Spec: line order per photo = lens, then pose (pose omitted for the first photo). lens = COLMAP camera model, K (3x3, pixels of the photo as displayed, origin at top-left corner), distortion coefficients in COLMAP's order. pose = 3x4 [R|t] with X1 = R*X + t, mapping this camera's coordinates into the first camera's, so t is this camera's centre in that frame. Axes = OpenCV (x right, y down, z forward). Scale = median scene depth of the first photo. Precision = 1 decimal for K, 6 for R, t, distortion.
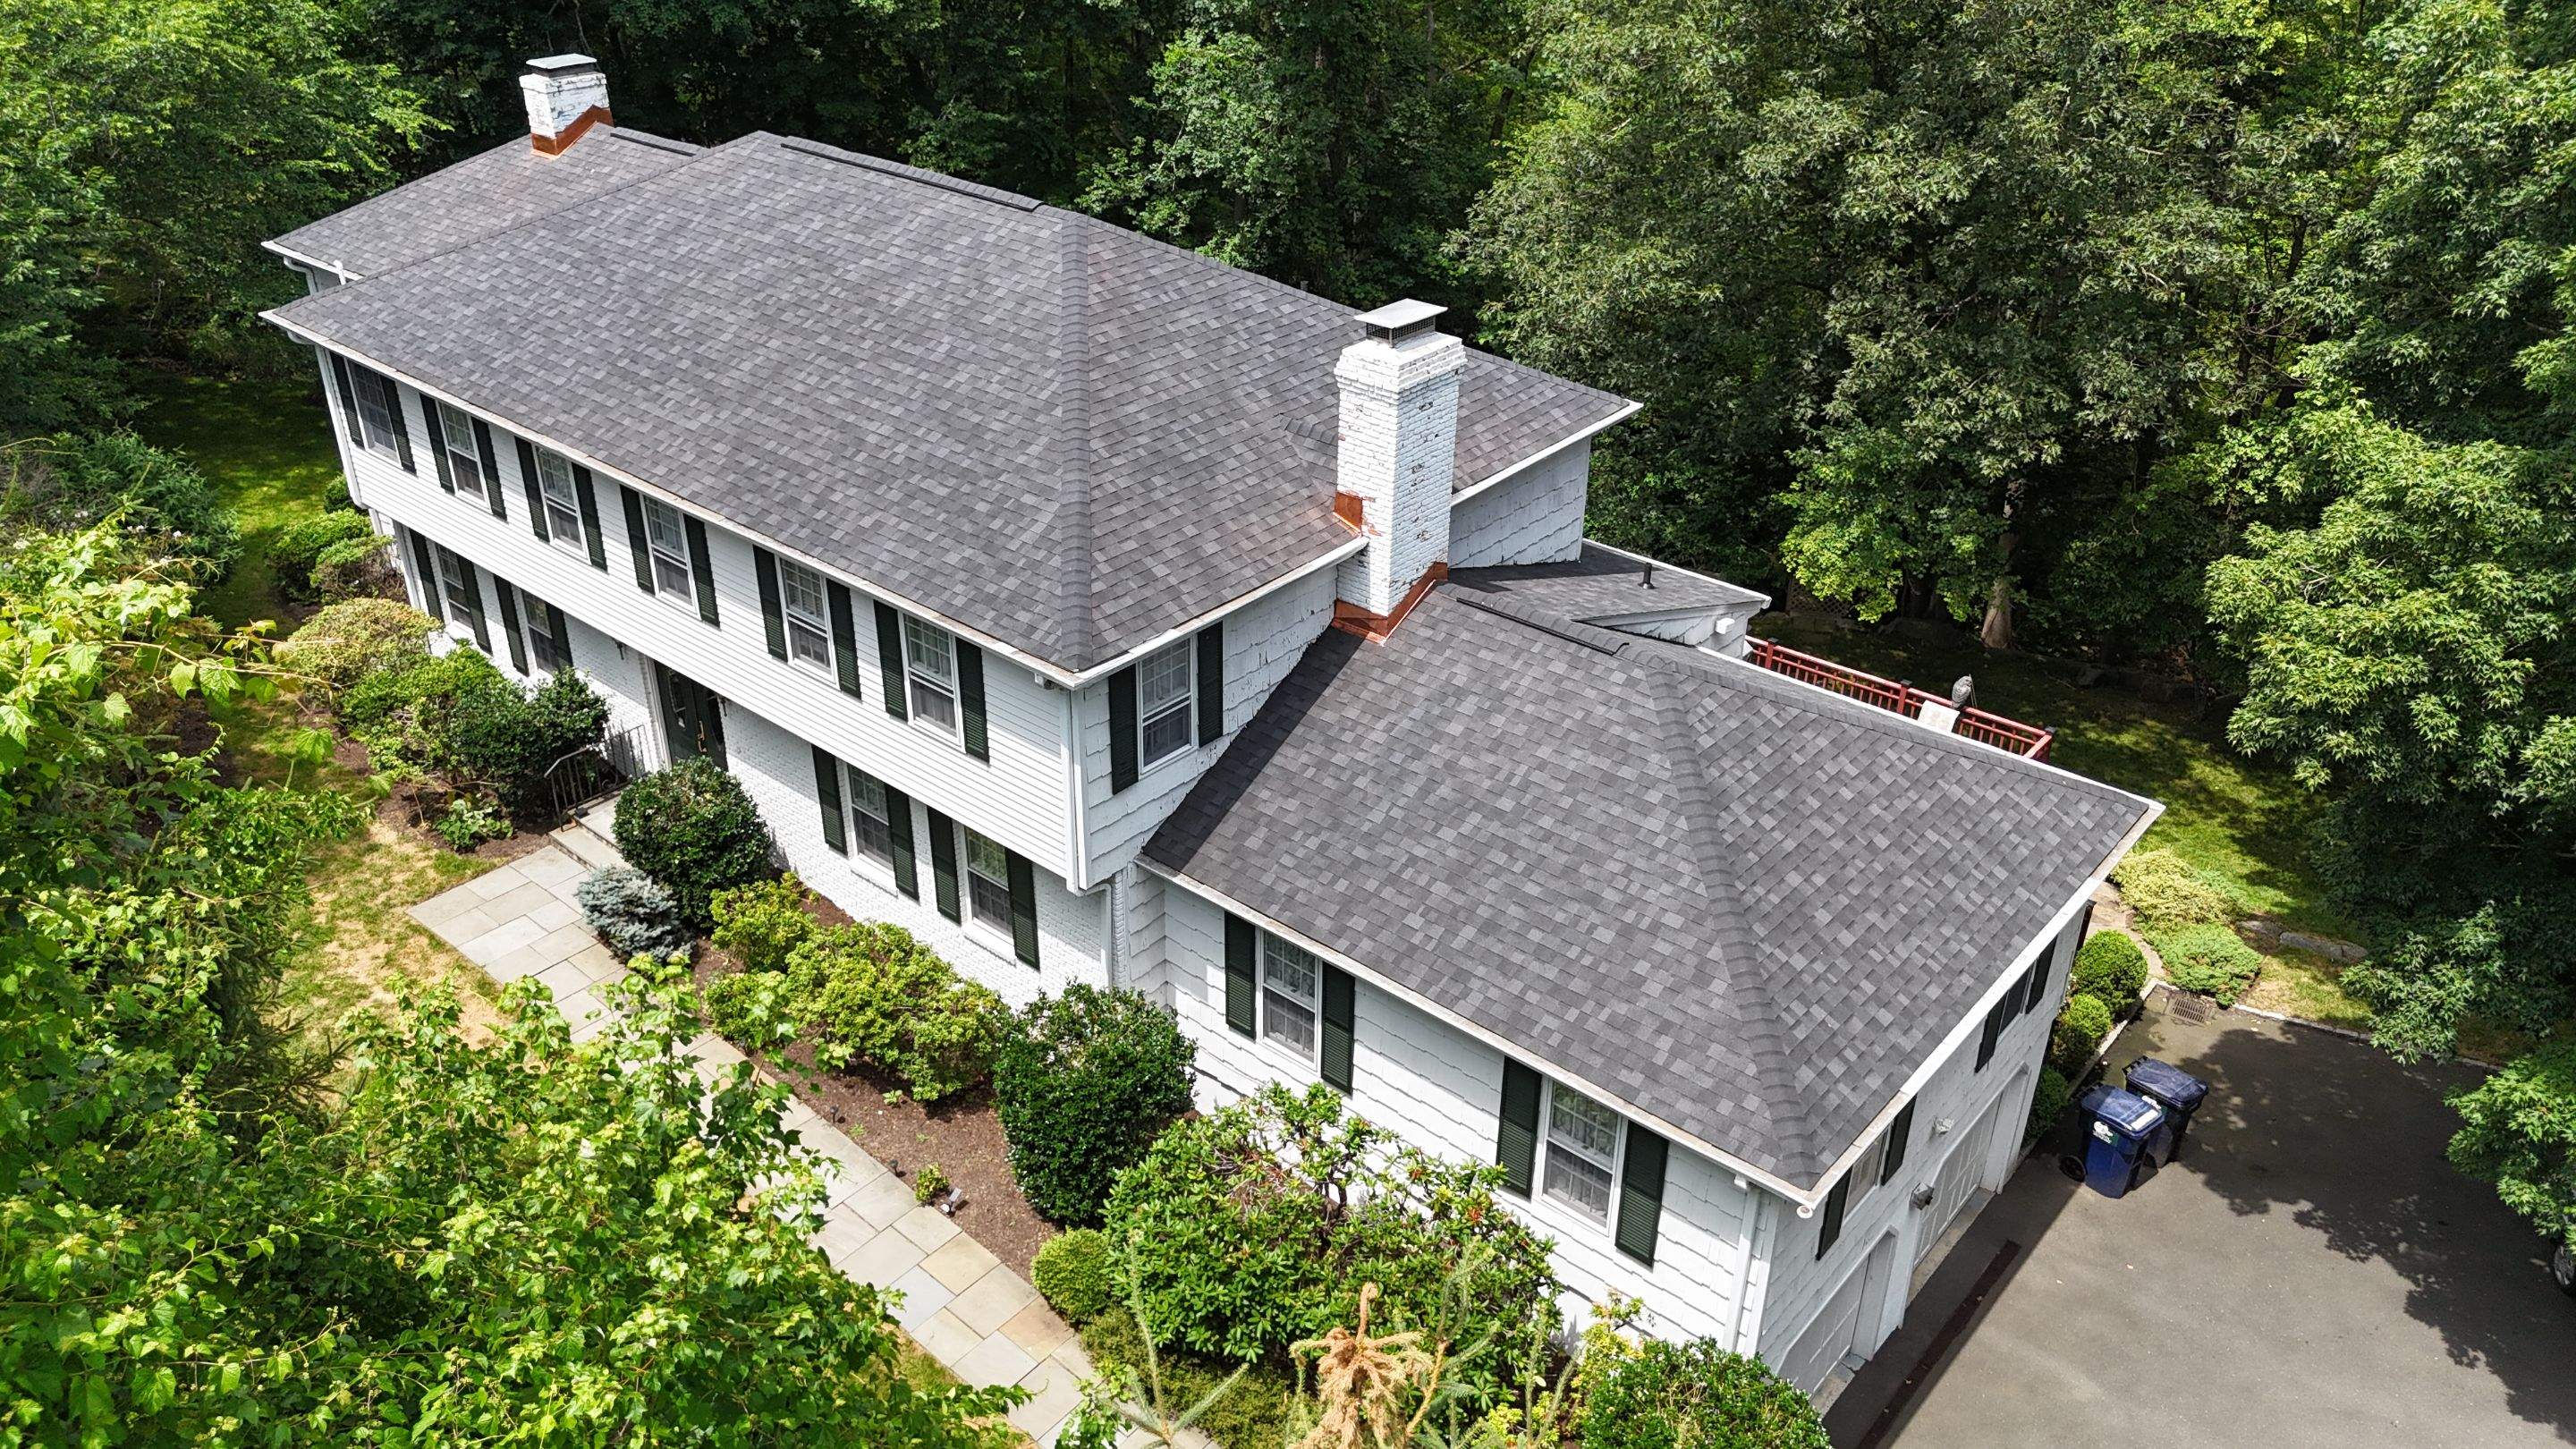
lens RADIAL K [[1922.1, 0, 1288.0], [0, 1922.1, 724.5], [0, 0, 1]] dist [0.008847, 0.001502]
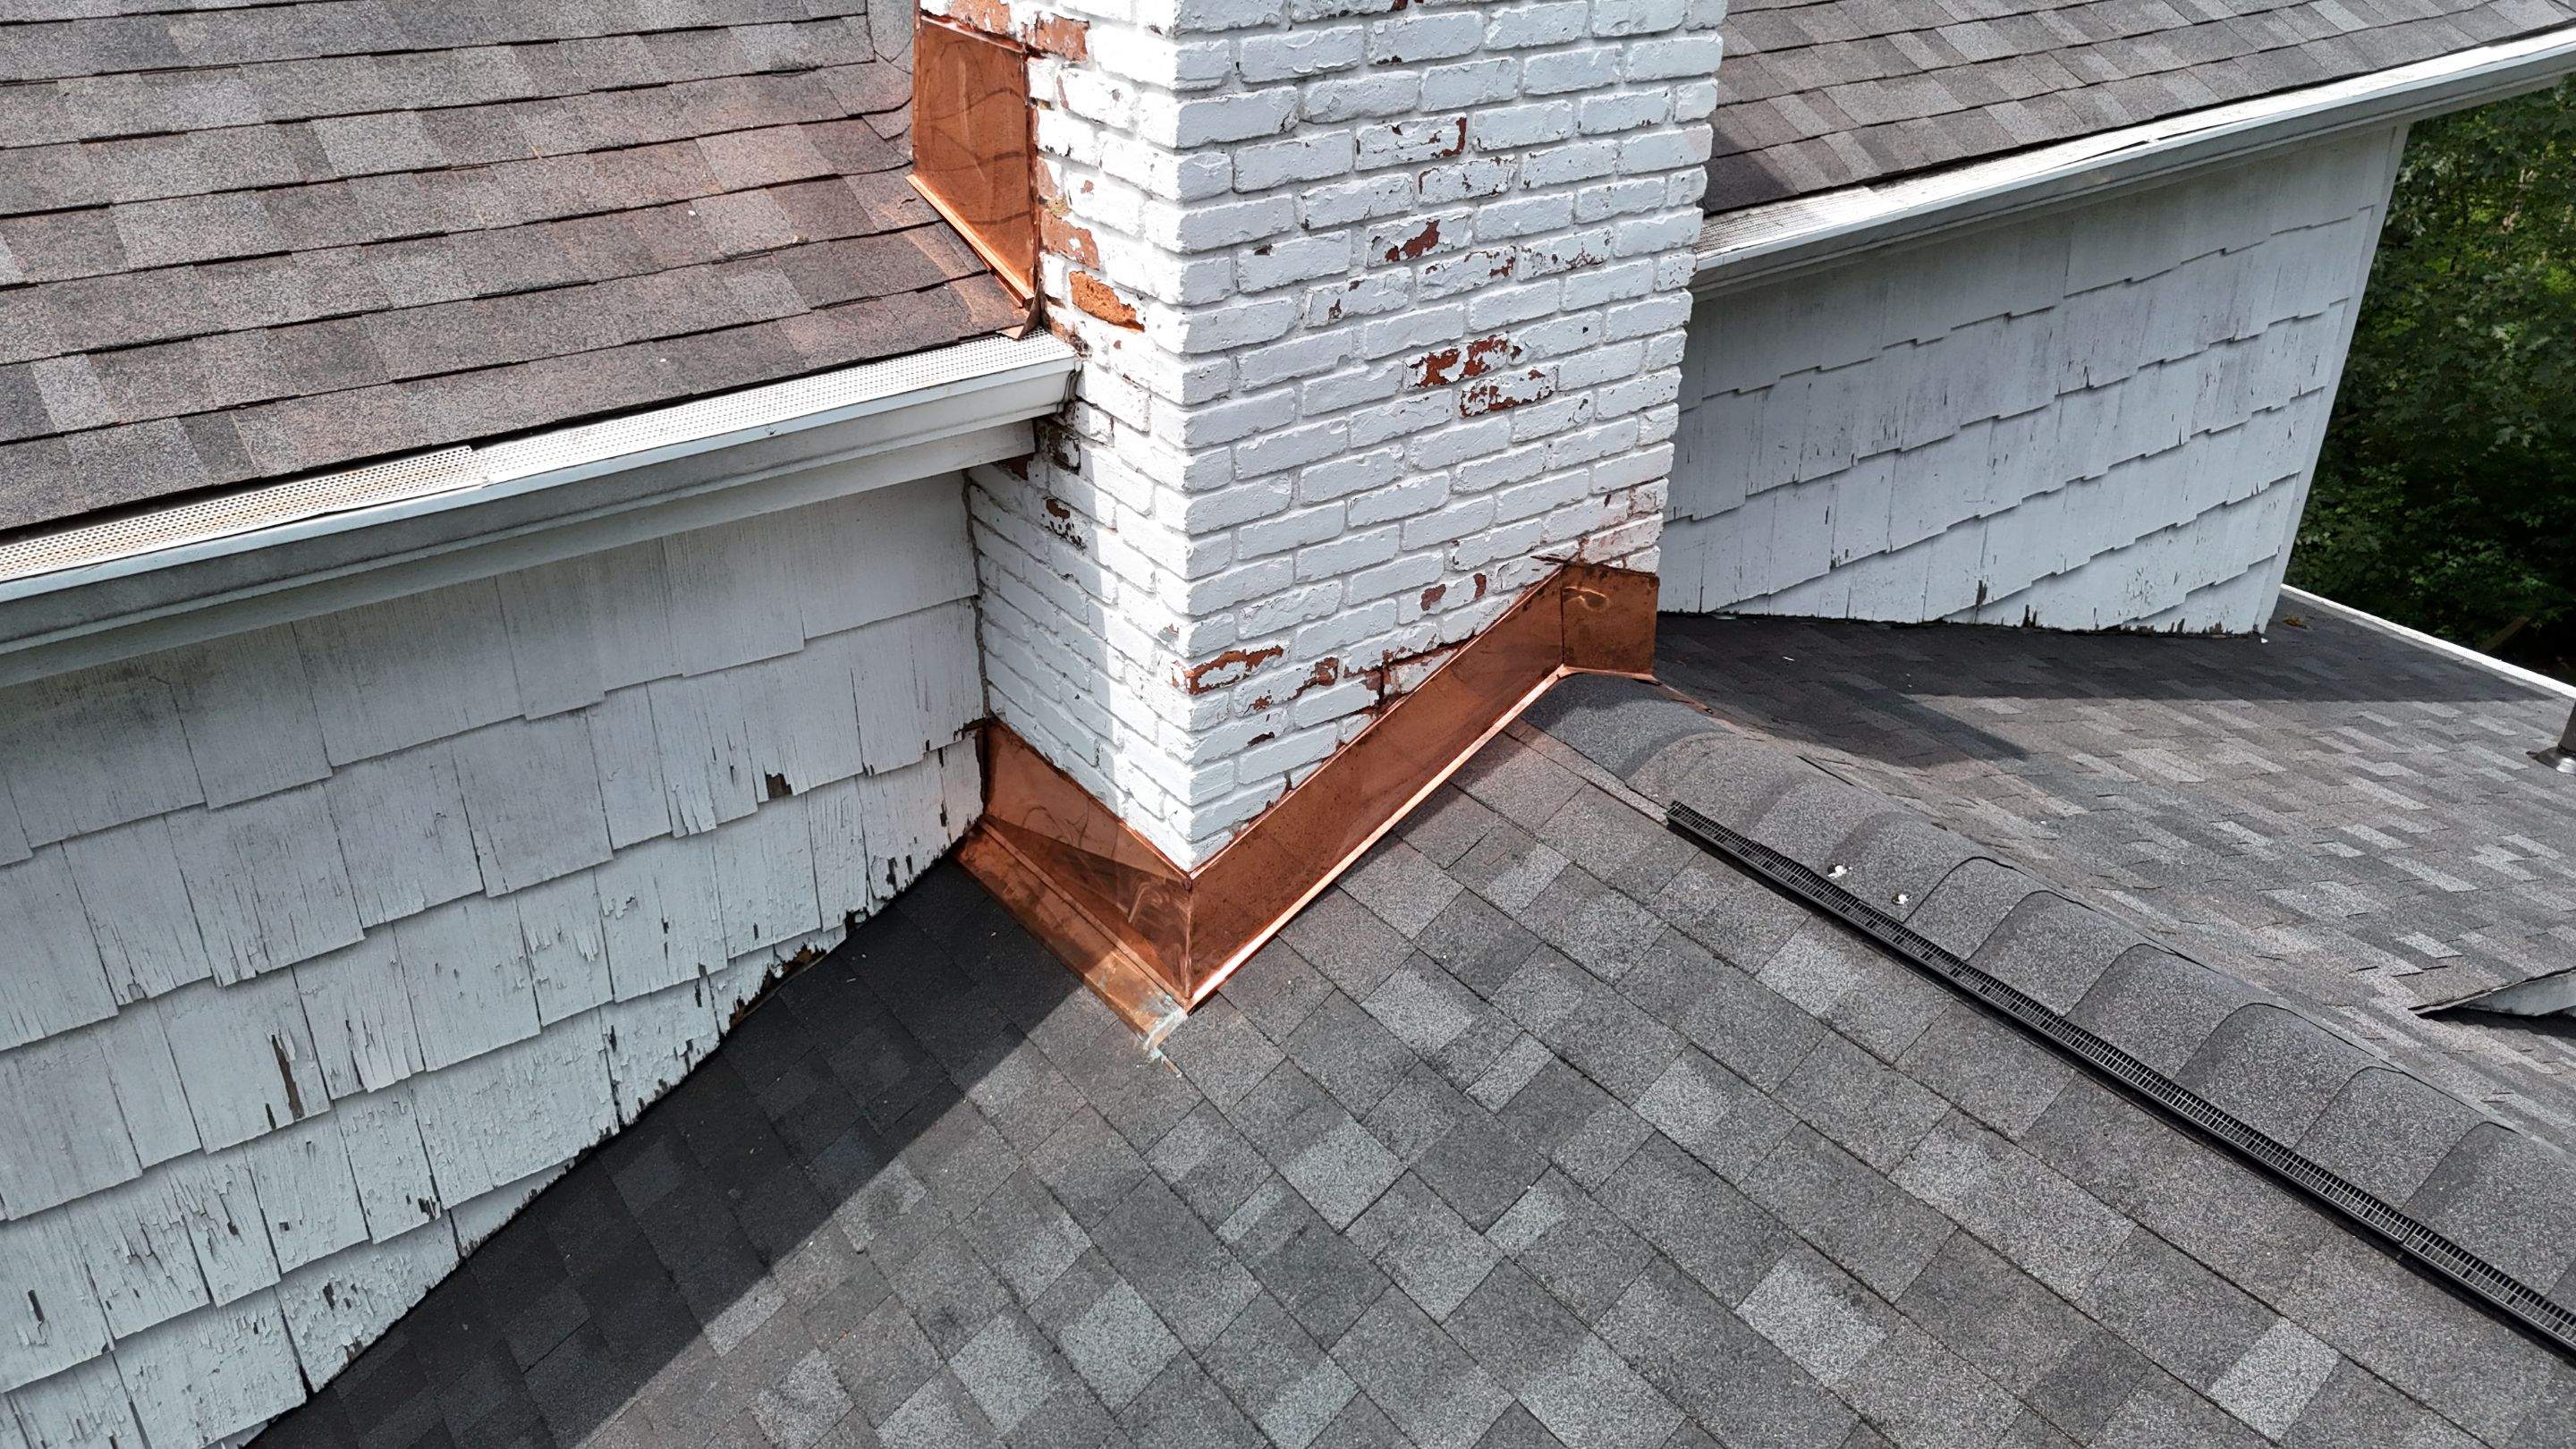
lens RADIAL K [[1922.1, 0, 1288.0], [0, 1922.1, 724.5], [0, 0, 1]] dist [0.008847, 0.001502]
pose [[0.972894, 0.111625, -0.202528, 0.088593], [-0.113579, 0.993527, 0.001984, -0.069124], [0.201438, 0.021073, 0.979275, 0.845441]]
